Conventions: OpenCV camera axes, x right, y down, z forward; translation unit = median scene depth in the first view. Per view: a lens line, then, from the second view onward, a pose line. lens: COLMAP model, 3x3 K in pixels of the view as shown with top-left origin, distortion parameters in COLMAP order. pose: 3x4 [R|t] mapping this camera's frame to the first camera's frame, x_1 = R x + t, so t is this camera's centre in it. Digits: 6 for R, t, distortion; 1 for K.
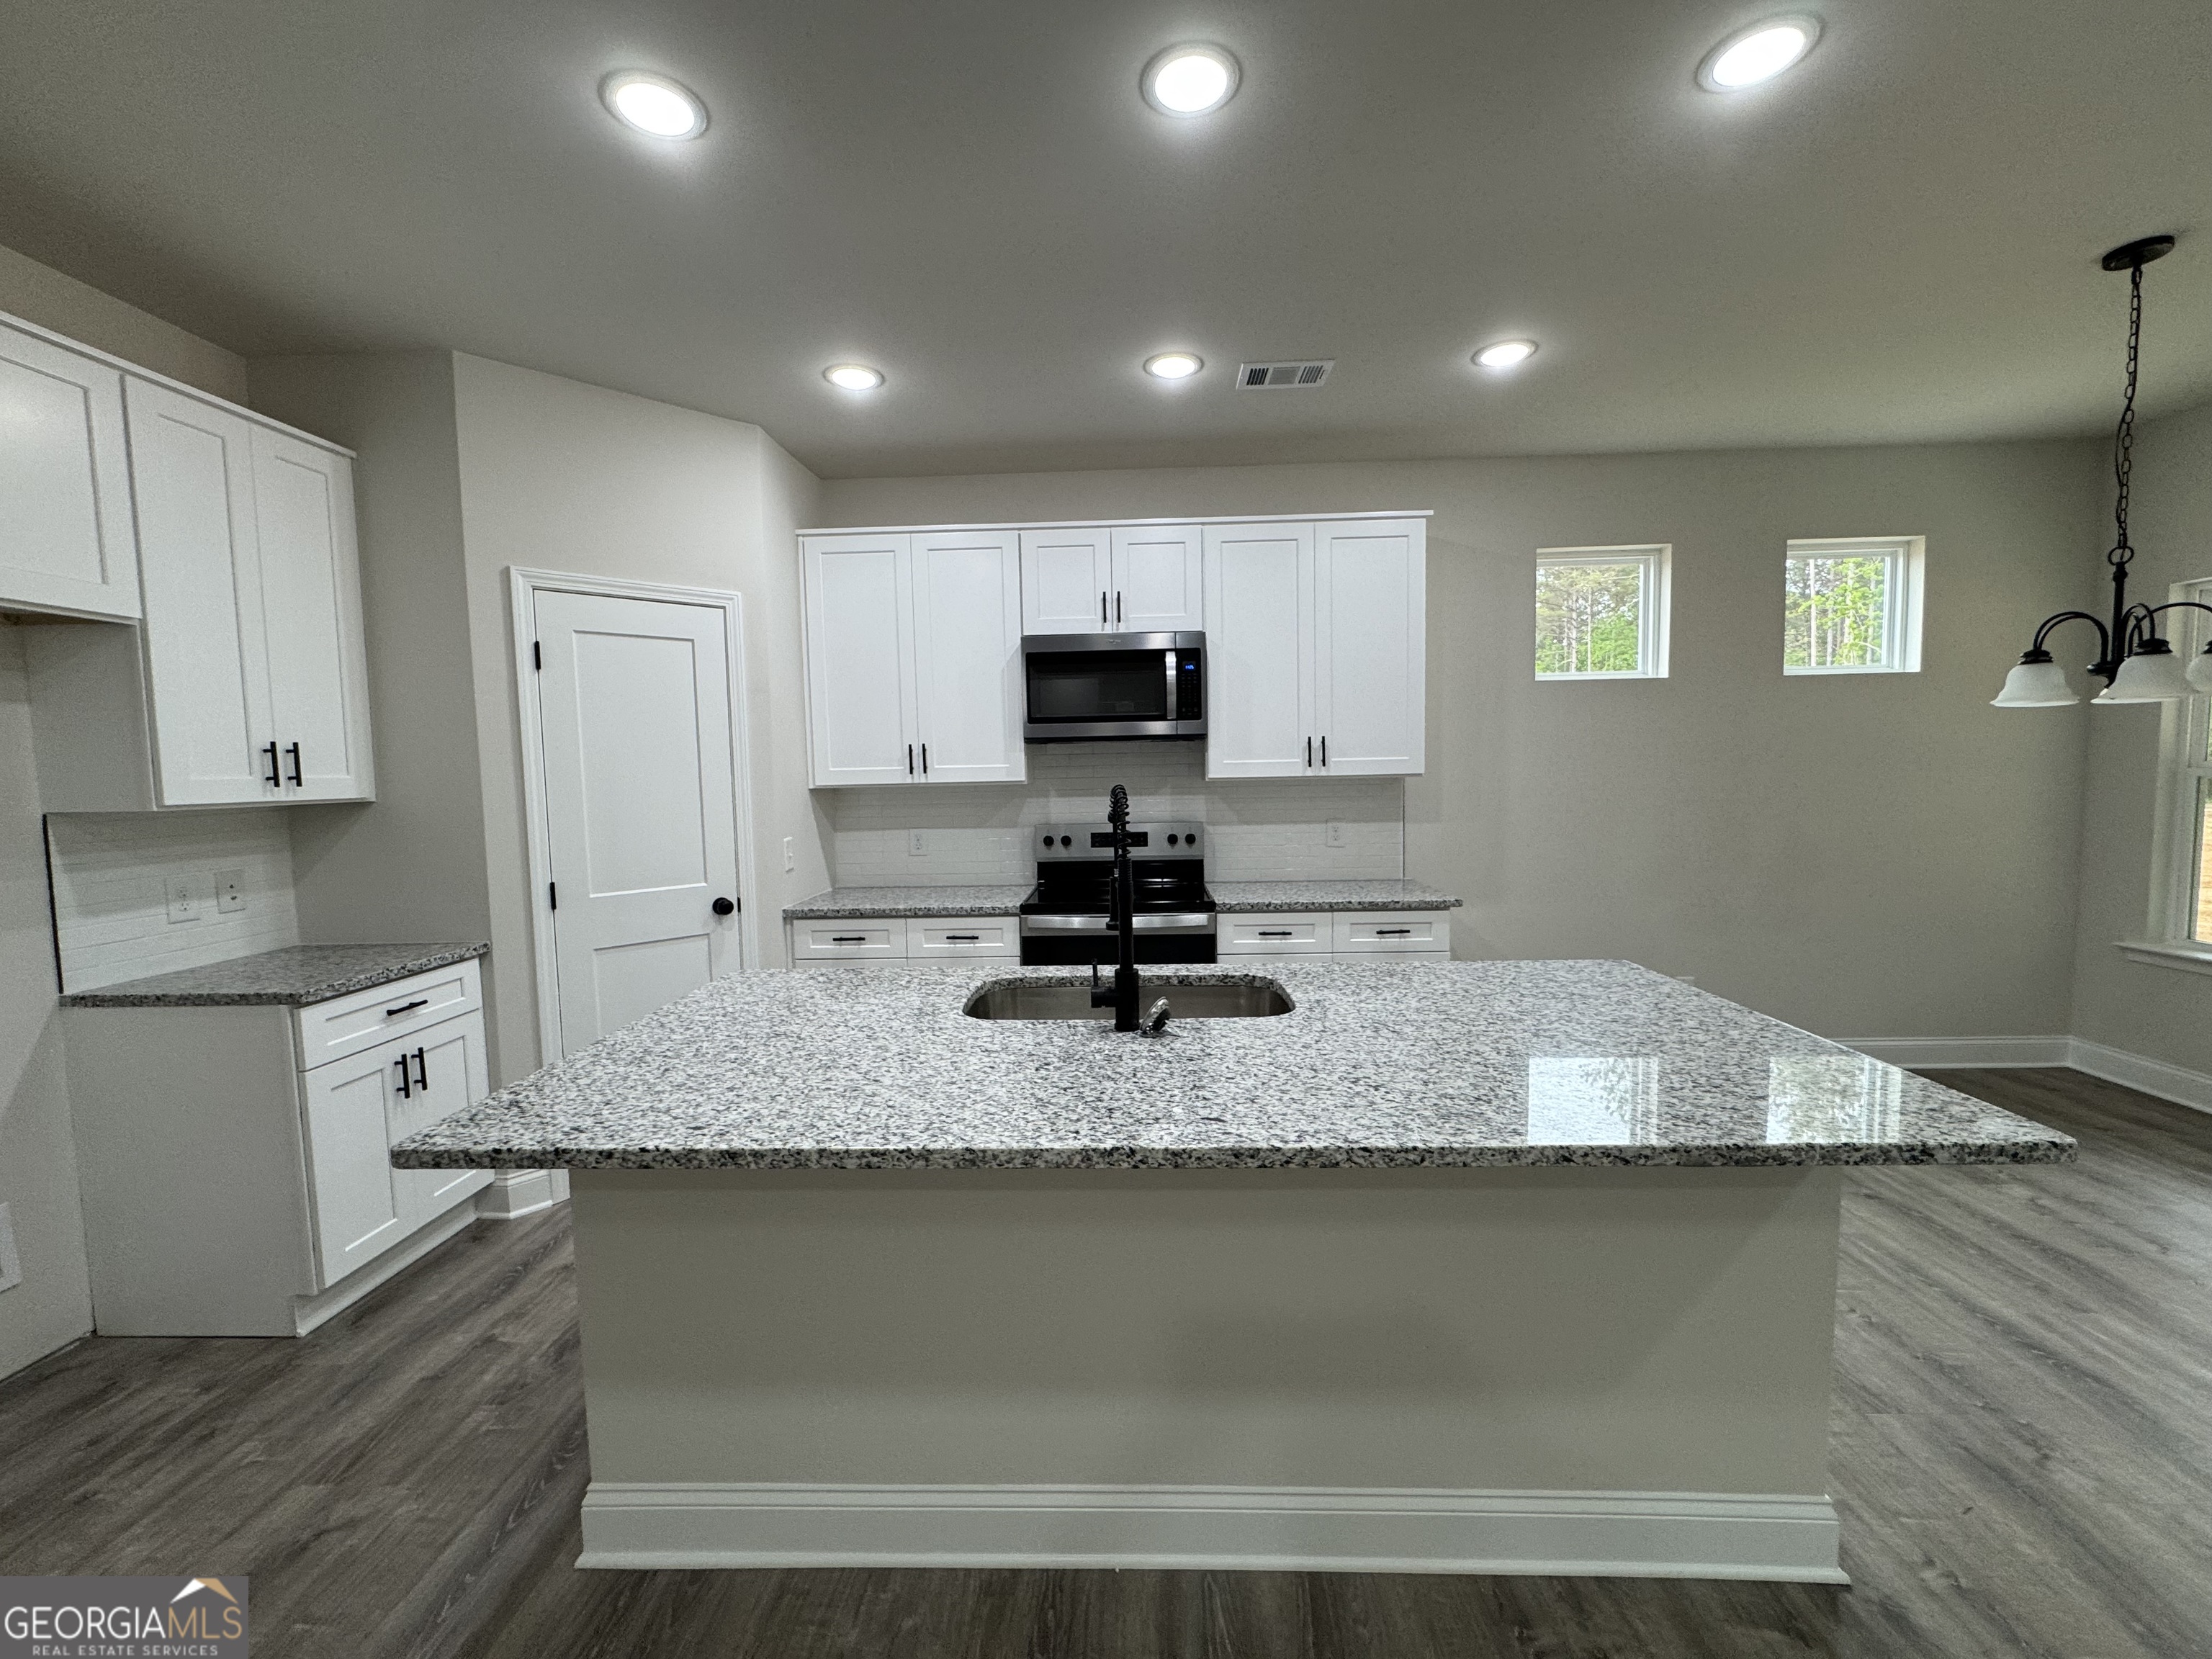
lens RADIAL K [[884.7, 0, 1102.9], [0, 884.7, 831.3], [0, 0, 1]] dist [-0.004417, 0.000956]
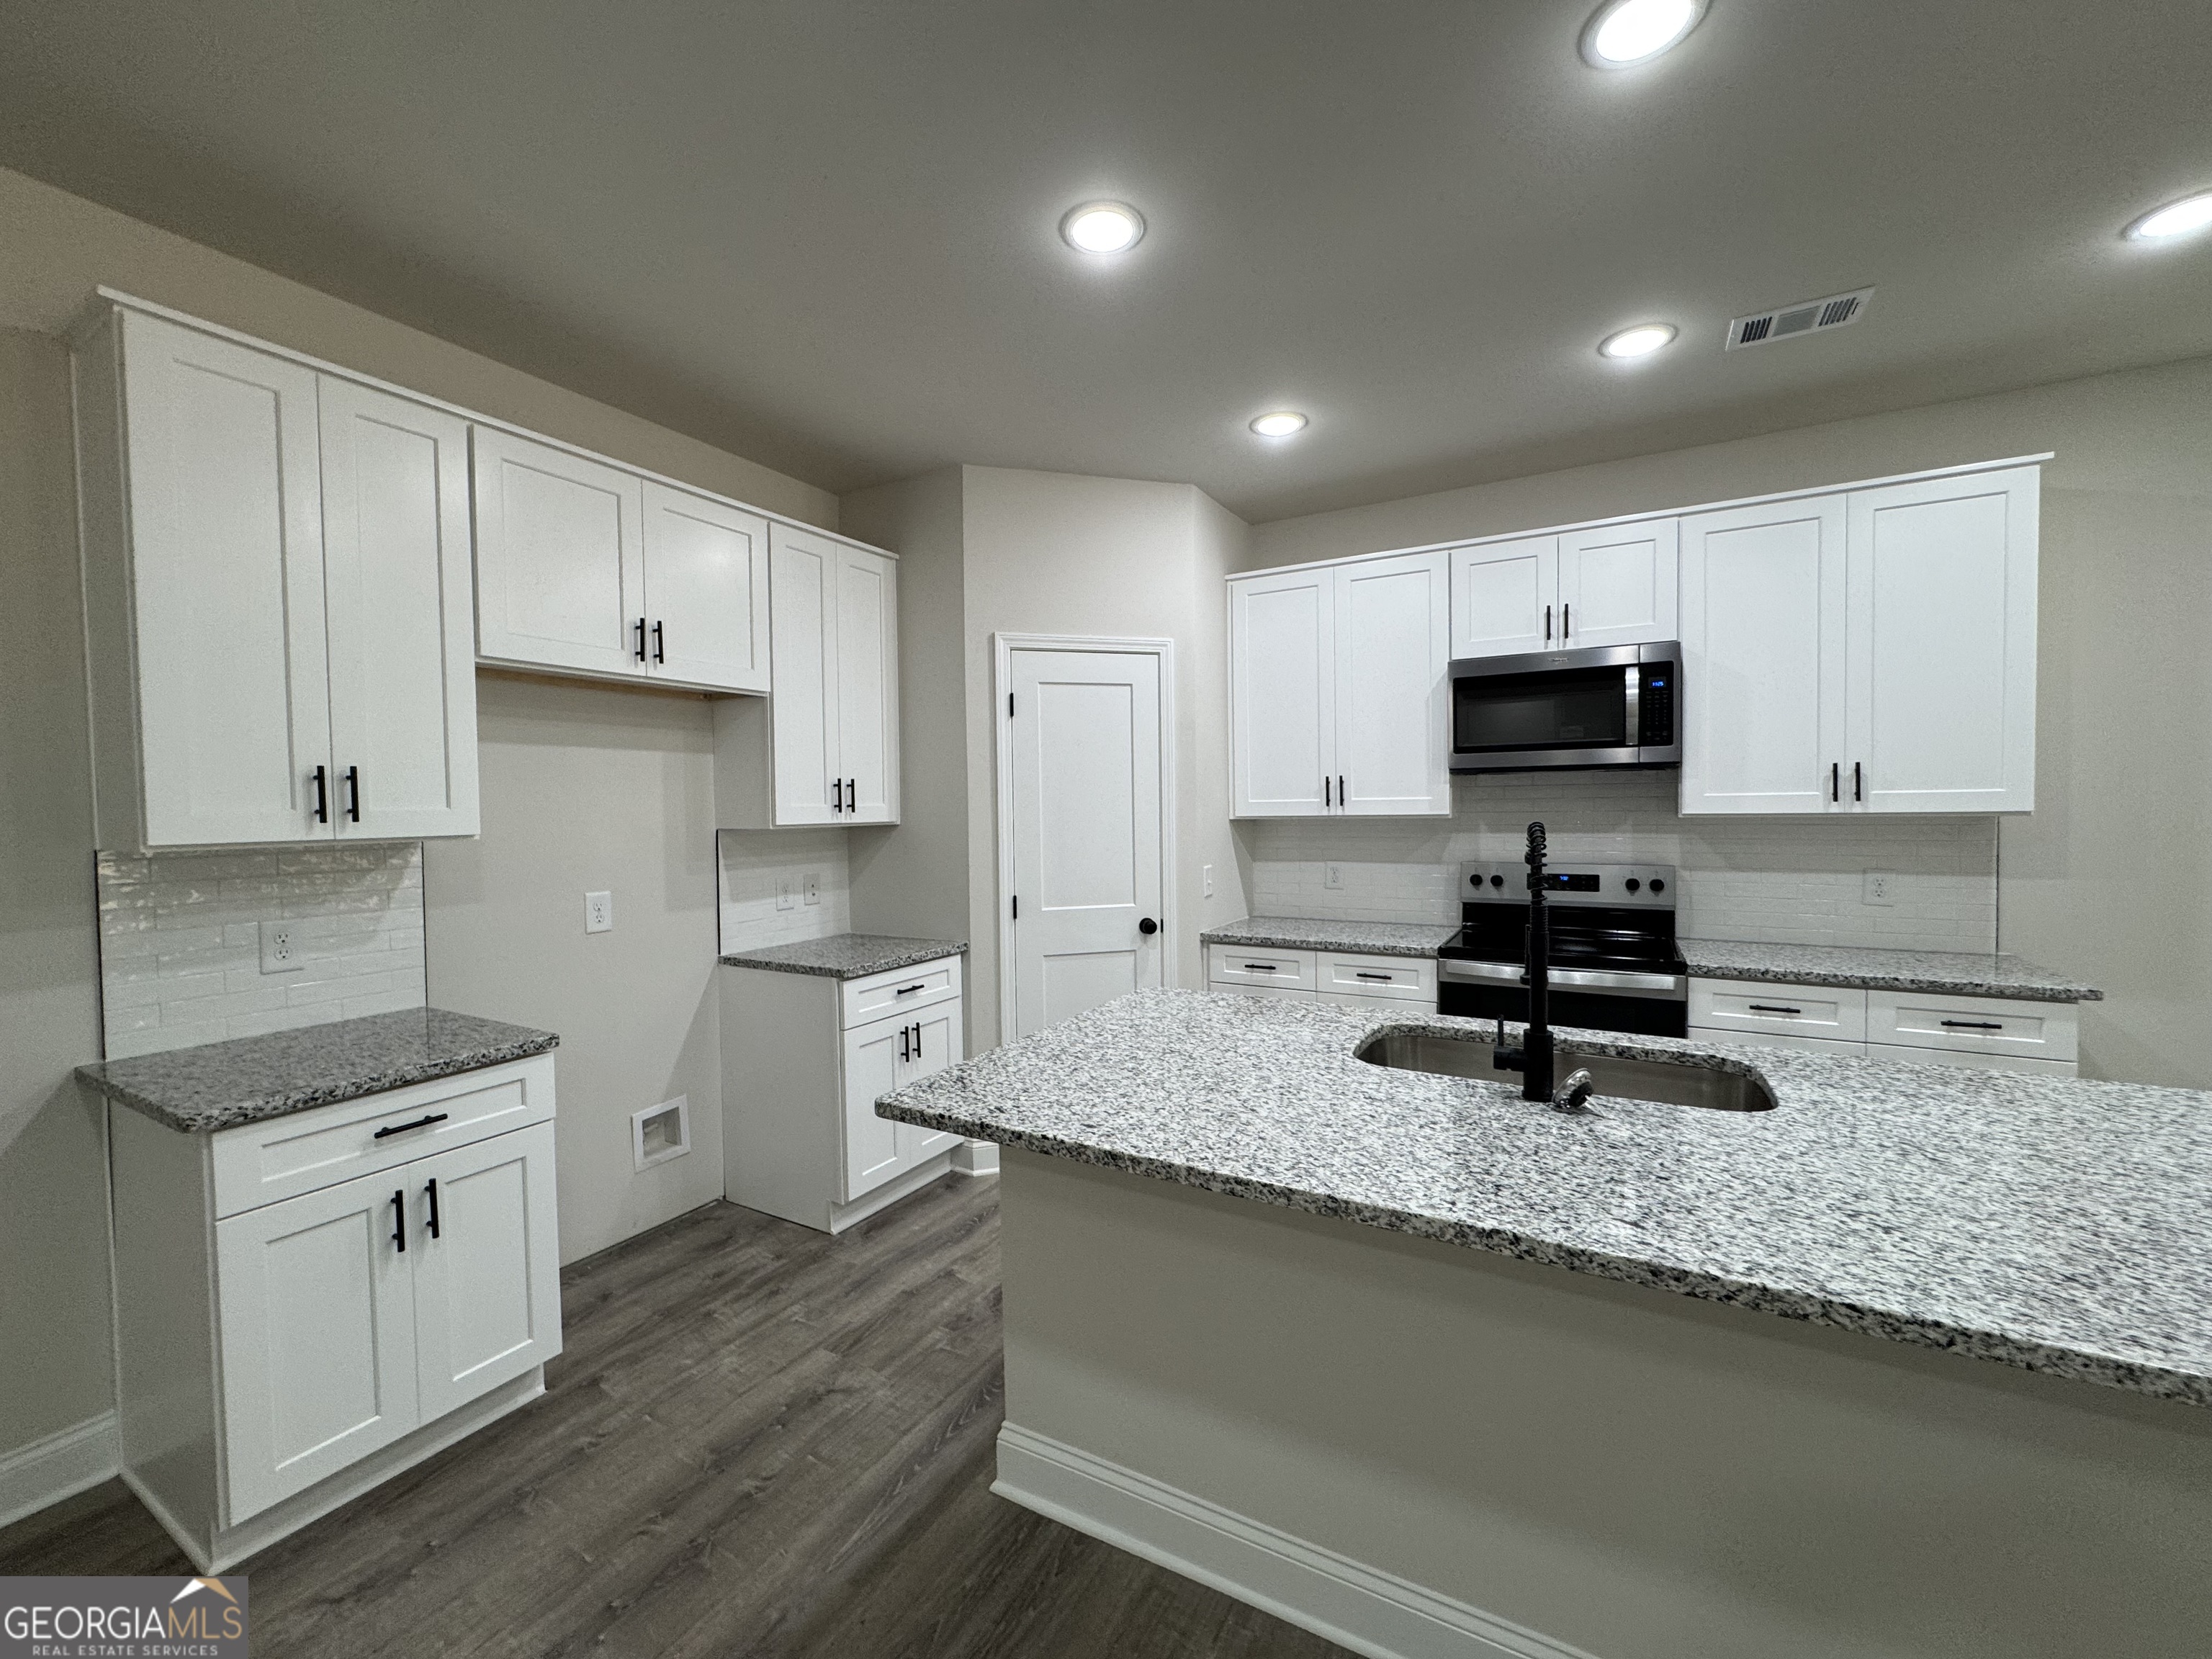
lens RADIAL K [[884.7, 0, 1102.9], [0, 884.7, 831.3], [0, 0, 1]] dist [-0.004417, 0.000956]
pose [[0.885341, 0.021443, -0.464448, 0.029851], [-0.037272, 0.998994, -0.024927, -0.003170], [0.463446, 0.039380, 0.885250, 0.004702]]
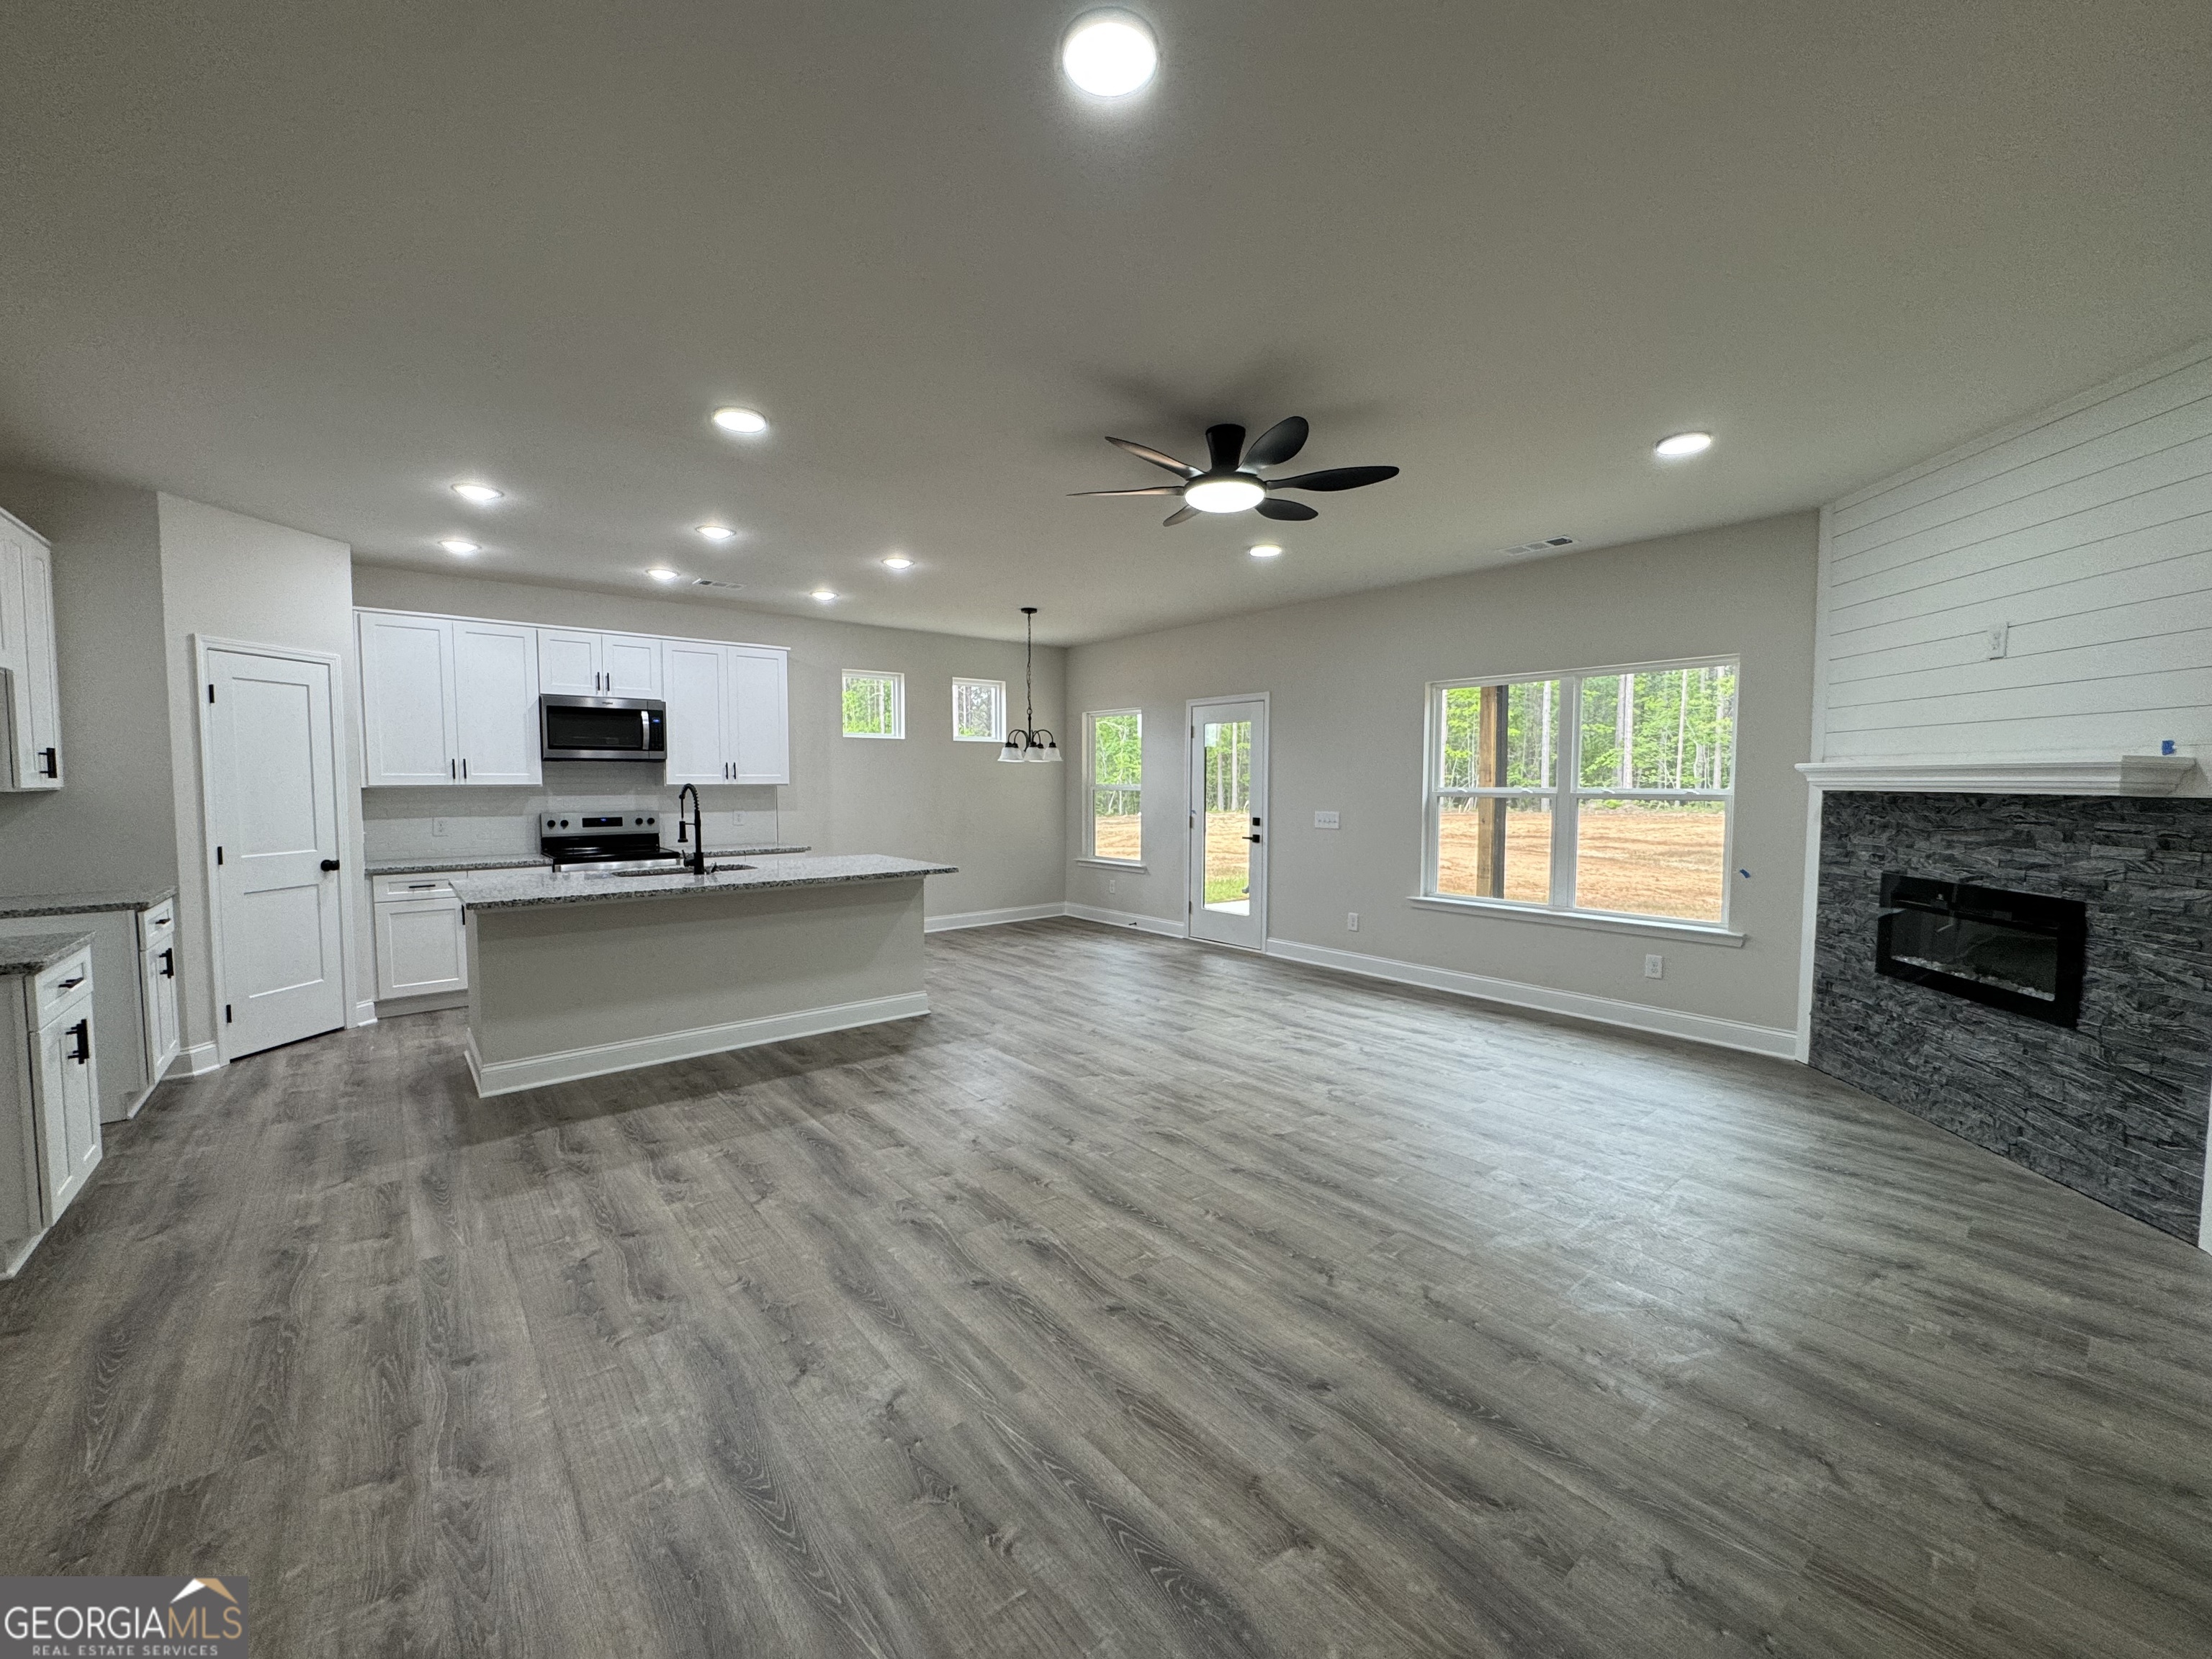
lens RADIAL K [[884.7, 0, 1102.9], [0, 884.7, 831.3], [0, 0, 1]] dist [-0.004417, 0.000956]
pose [[0.745845, -0.018781, 0.665854, -0.536659], [0.031724, 0.999470, -0.007345, 0.096315], [-0.665363, 0.026602, 0.746046, -1.158713]]
